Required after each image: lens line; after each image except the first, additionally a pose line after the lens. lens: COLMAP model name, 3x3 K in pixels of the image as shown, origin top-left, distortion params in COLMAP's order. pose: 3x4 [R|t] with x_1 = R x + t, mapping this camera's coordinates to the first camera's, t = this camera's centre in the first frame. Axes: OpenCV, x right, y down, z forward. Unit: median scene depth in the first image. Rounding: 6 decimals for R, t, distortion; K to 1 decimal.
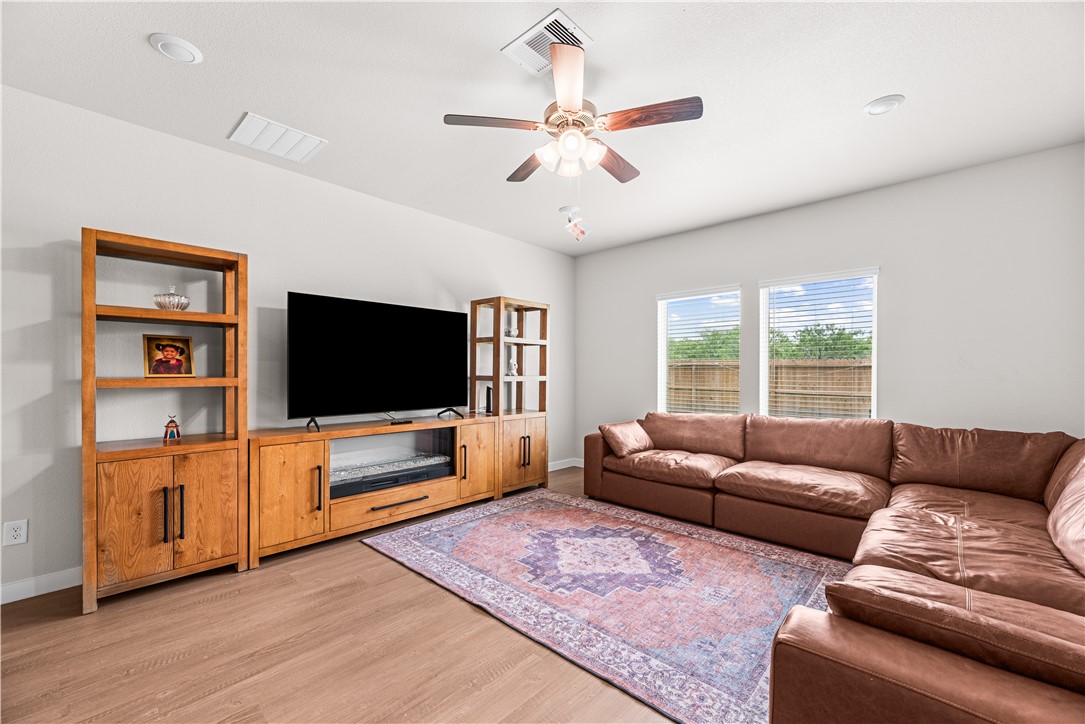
lens RADIAL K [[448.5, 0, 536.0], [0, 448.5, 369.0], [0, 0, 1]] dist [-0.001438, -0.000484]
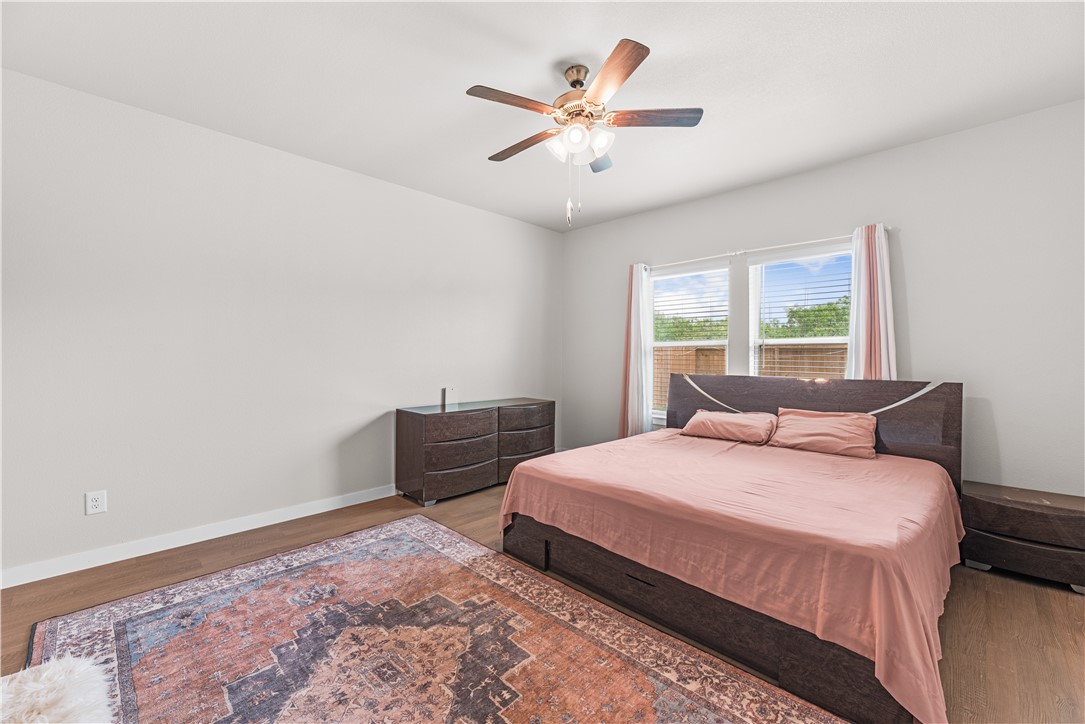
lens RADIAL K [[448.5, 0, 538.8], [0, 448.5, 355.0], [0, 0, 1]] dist [-0.001438, -0.000484]
pose [[0.999505, -0.001197, -0.031451, 0.372971], [0.001175, 0.999999, -0.000709, 0.012323], [0.031451, 0.000672, 0.999505, 0.459436]]
